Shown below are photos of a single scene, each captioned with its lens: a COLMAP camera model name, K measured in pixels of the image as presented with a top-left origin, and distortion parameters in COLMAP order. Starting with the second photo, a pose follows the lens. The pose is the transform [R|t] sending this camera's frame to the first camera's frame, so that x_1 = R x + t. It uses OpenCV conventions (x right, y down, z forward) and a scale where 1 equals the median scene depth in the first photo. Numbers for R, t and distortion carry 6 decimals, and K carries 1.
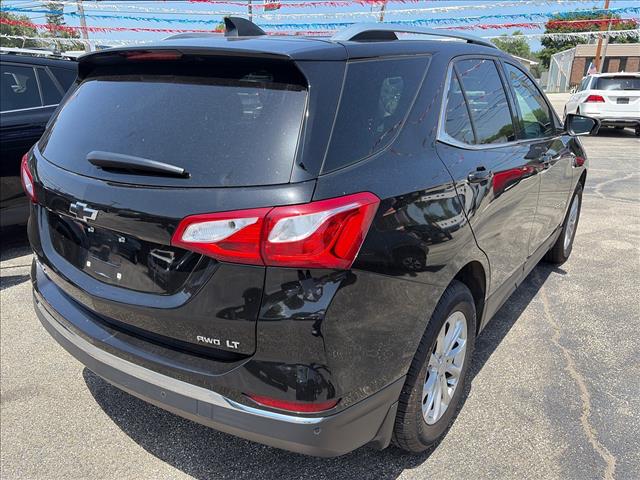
lens RADIAL K [[484.7, 0, 316.8], [0, 484.7, 245.2], [0, 0, 1]] dist [0.028571, -0.034896]
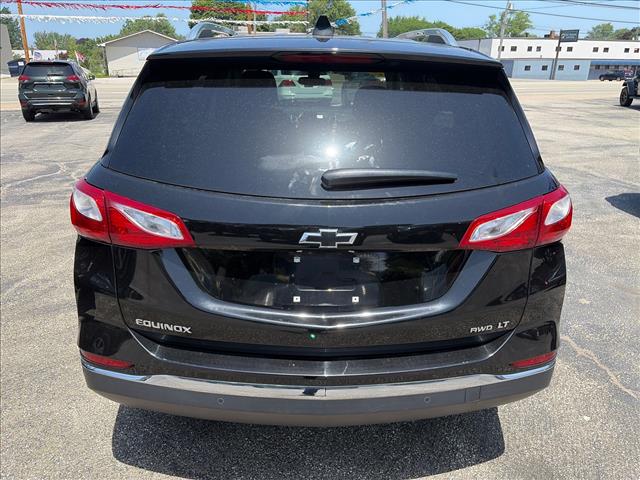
lens RADIAL K [[484.7, 0, 311.9], [0, 484.7, 251.4], [0, 0, 1]] dist [0.028571, -0.034896]
pose [[0.795039, -0.210991, 0.568680, -0.119722], [0.185853, 0.977193, 0.102726, -0.016848], [-0.577384, 0.024019, 0.816119, 0.035434]]
